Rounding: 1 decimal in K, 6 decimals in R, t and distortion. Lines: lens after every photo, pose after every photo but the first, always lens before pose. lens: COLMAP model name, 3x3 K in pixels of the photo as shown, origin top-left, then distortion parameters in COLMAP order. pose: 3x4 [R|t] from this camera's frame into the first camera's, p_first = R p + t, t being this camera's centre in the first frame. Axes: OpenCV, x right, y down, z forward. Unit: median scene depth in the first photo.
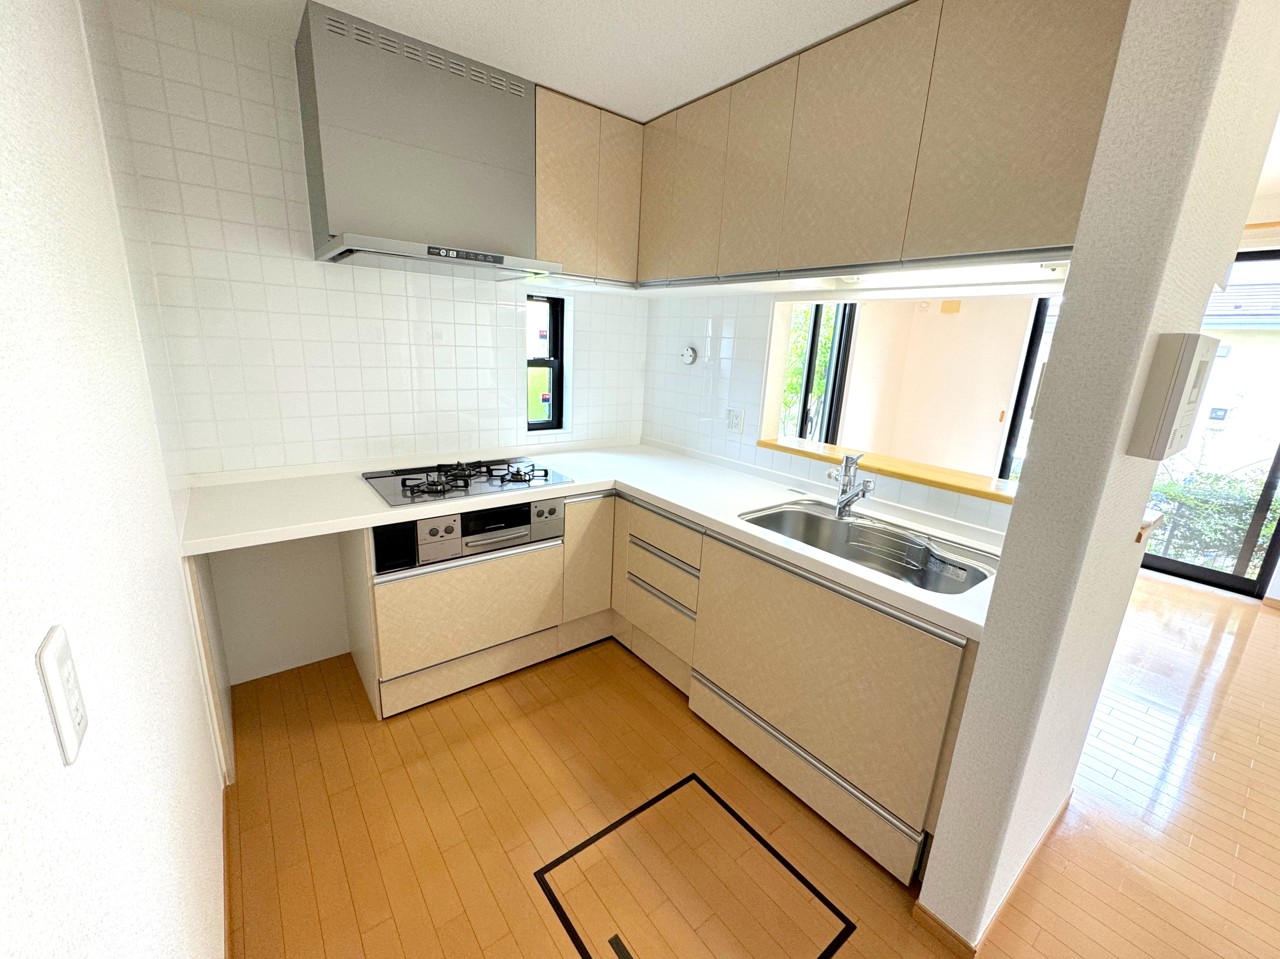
lens RADIAL K [[514.2, 0, 638.4], [0, 514.2, 475.5], [0, 0, 1]] dist [-0.002514, 0.000652]
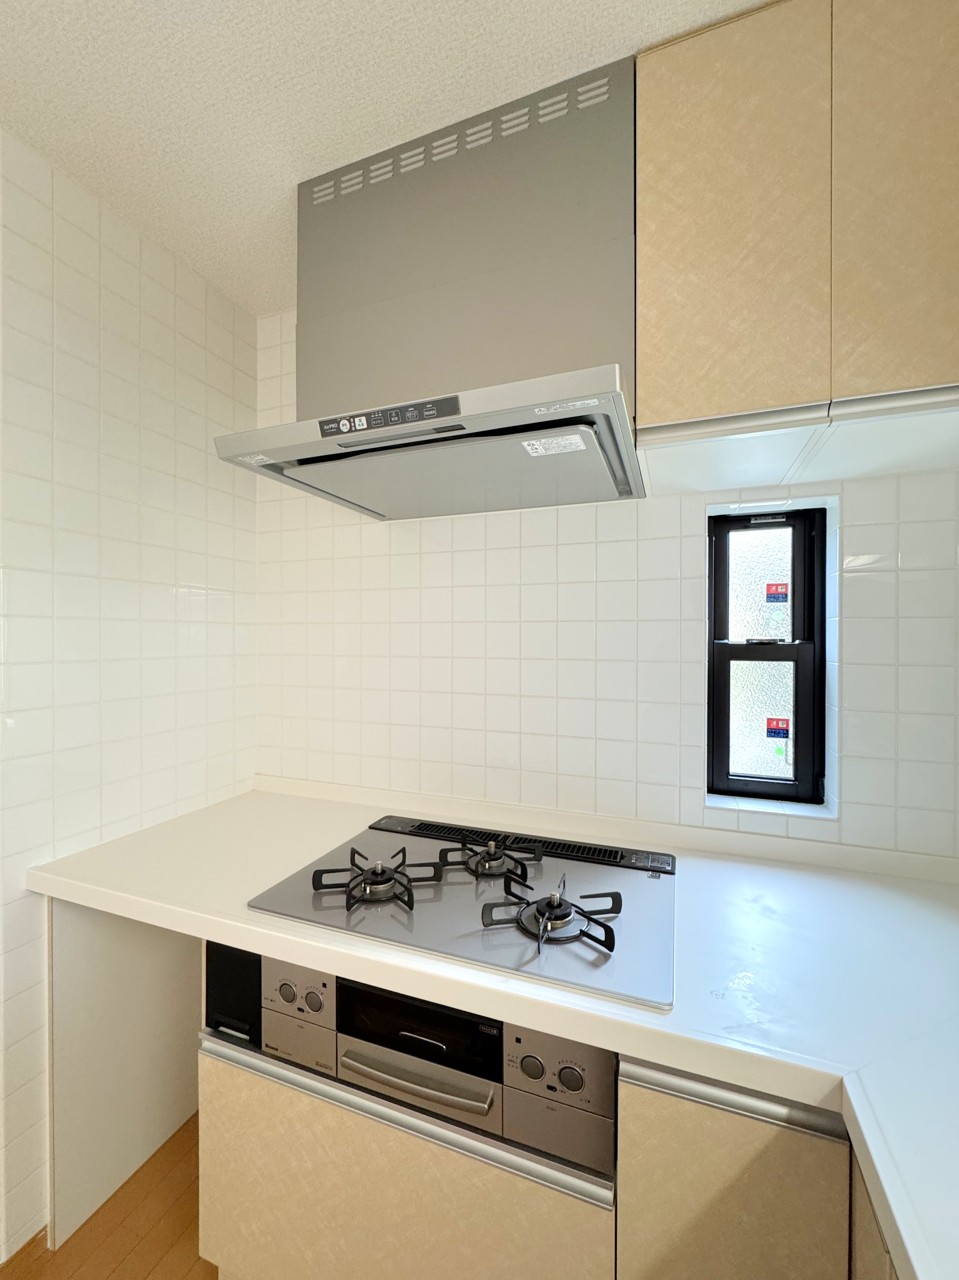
lens RADIAL K [[514.2, 0, 484.5], [0, 514.2, 642.5], [0, 0, 1]] dist [-0.002514, 0.000652]
pose [[0.527400, -0.044346, -0.848459, 0.086788], [-0.188186, 0.967735, -0.167557, -0.126408], [0.828514, 0.248037, 0.502038, 0.690644]]
